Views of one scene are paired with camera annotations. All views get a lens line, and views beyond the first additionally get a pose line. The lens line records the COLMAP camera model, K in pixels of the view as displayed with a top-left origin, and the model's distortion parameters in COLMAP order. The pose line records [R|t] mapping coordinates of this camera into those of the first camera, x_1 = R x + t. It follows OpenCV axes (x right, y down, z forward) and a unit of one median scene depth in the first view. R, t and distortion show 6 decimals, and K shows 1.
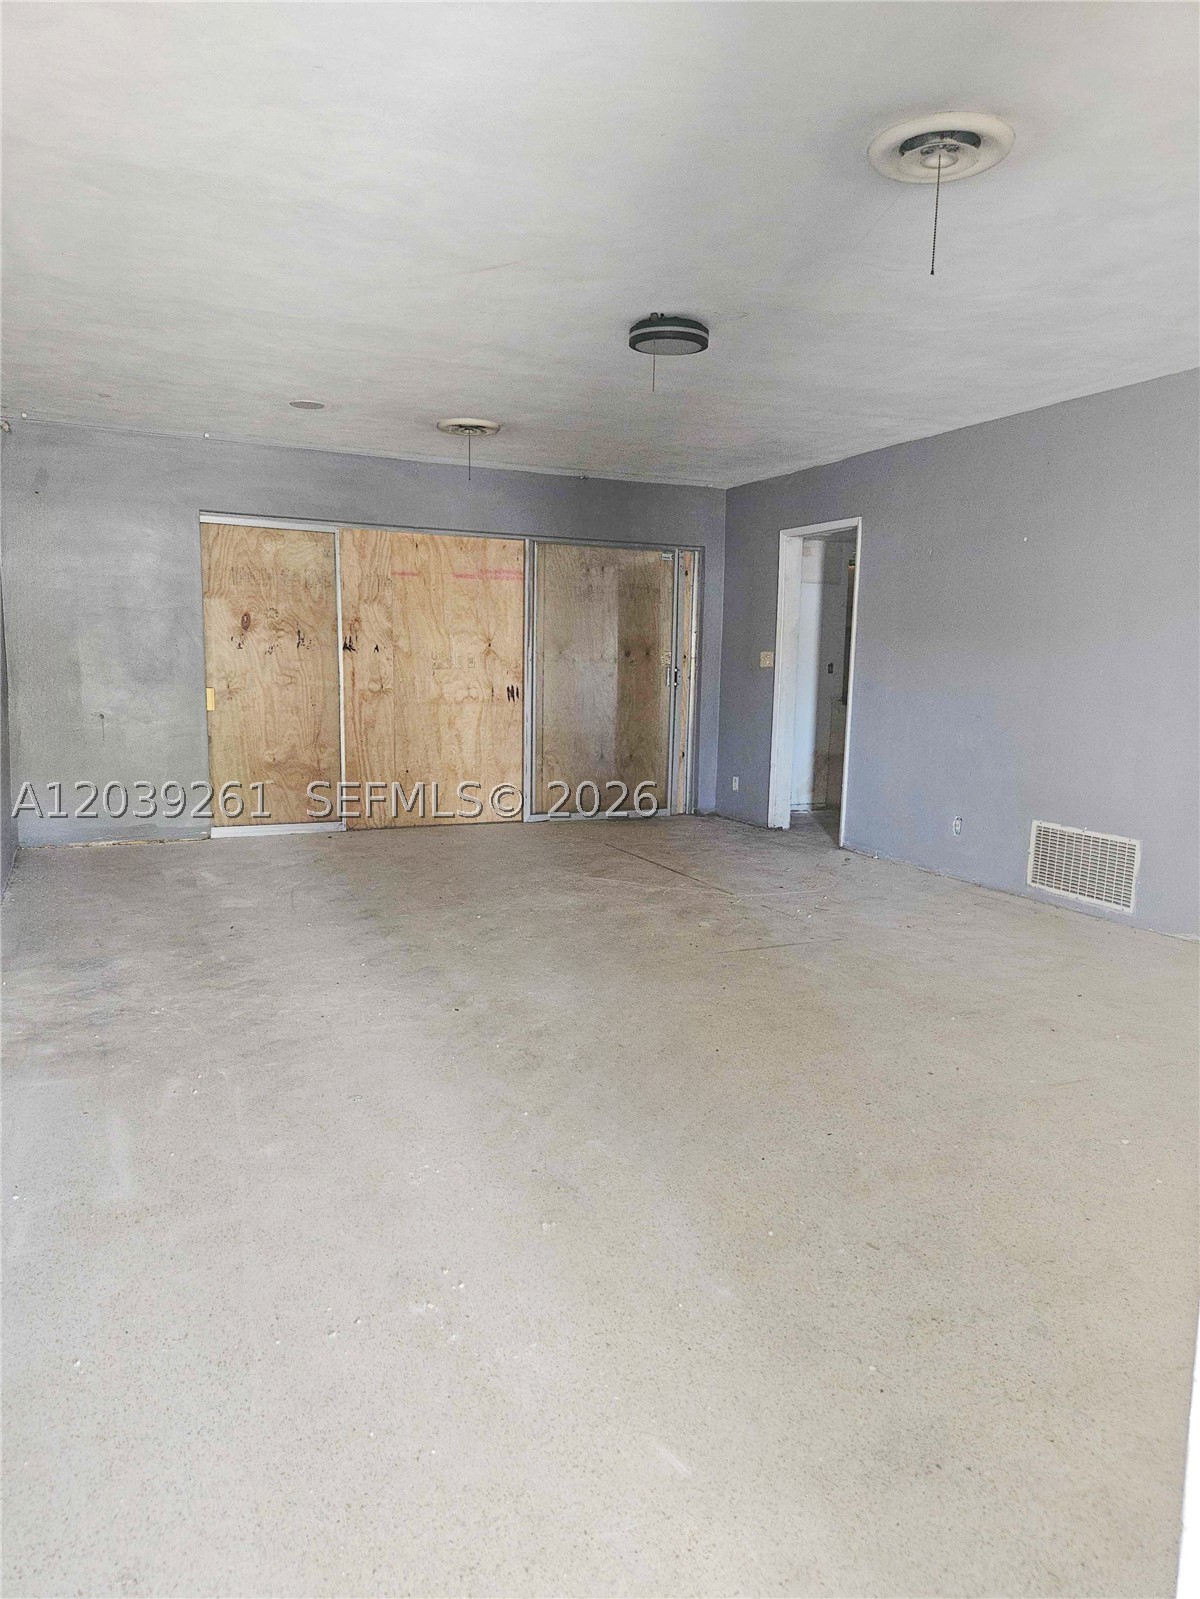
lens RADIAL K [[1069.7, 0, 598.5], [0, 1069.7, 797.7], [0, 0, 1]] dist [0.037508, -0.000576]
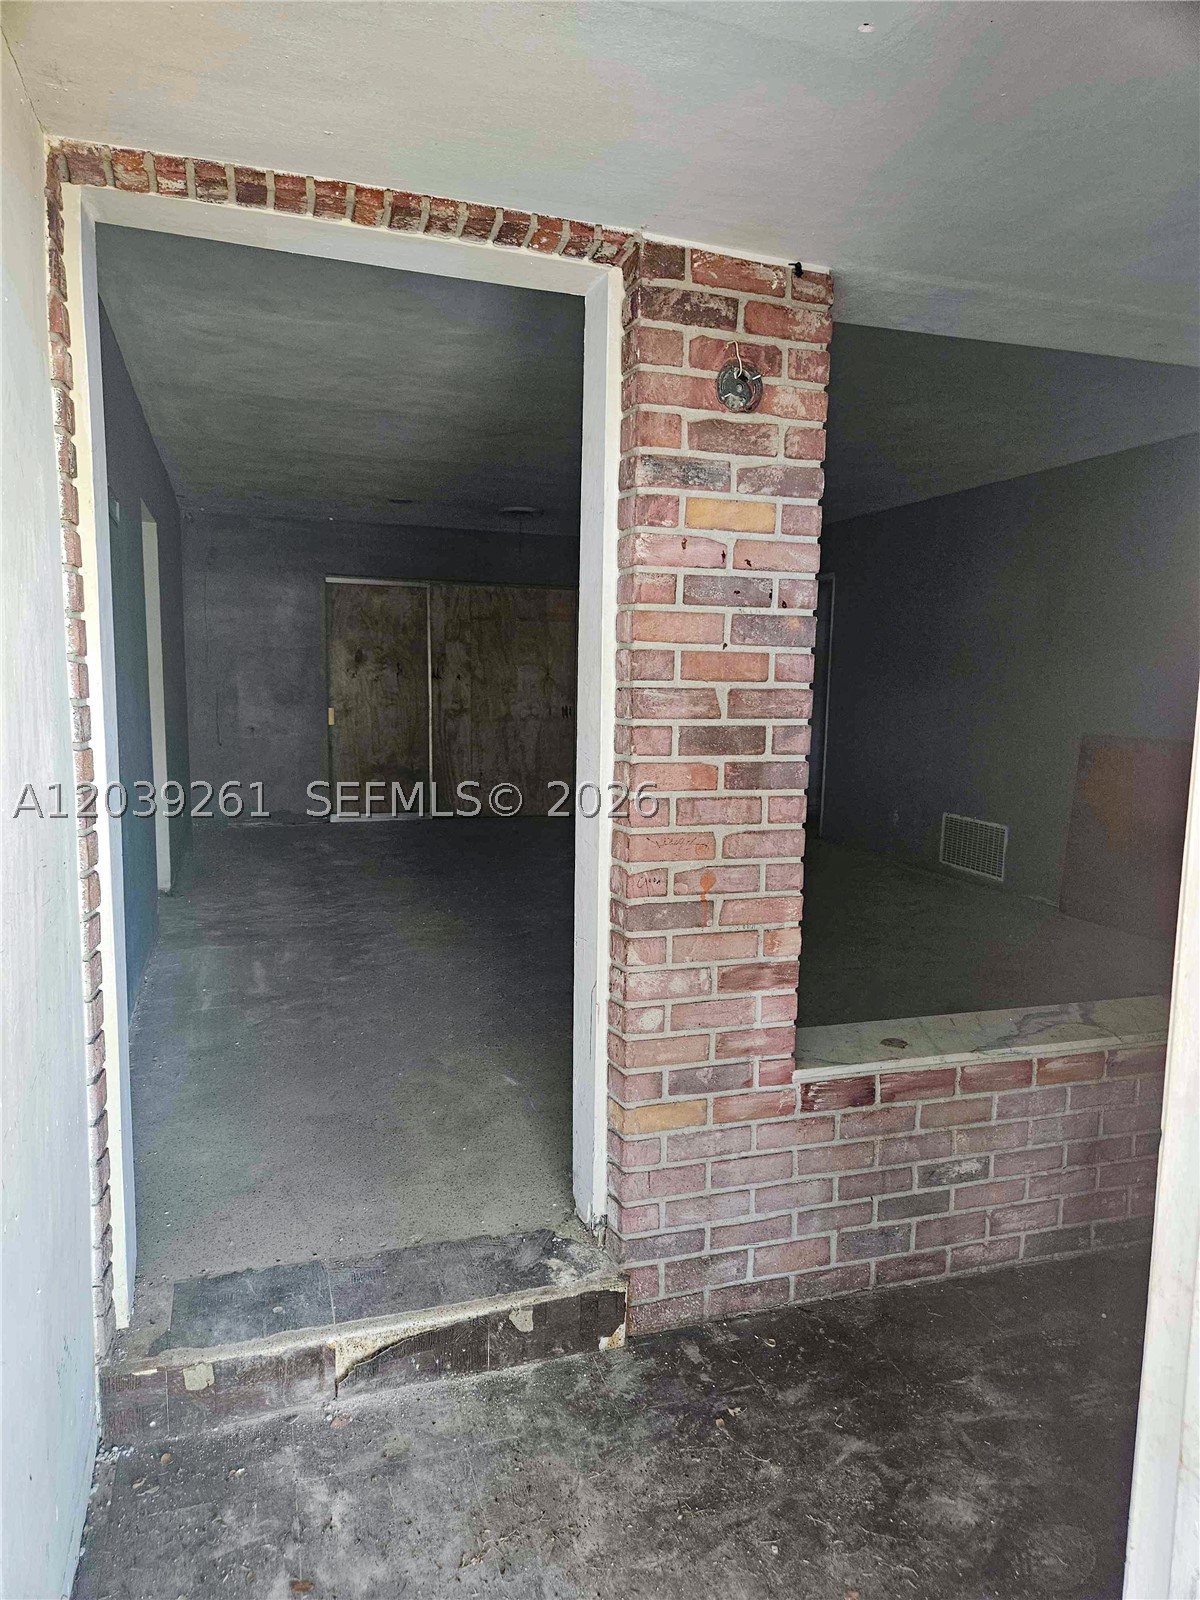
lens RADIAL K [[1070.4, 0, 601.4], [0, 1070.4, 804.1], [0, 0, 1]] dist [0.037508, -0.000576]
pose [[0.993188, 0.012329, -0.115870, 0.116248], [-0.013619, 0.999854, -0.010346, 0.024012], [0.115725, 0.011854, 0.993211, -0.253942]]
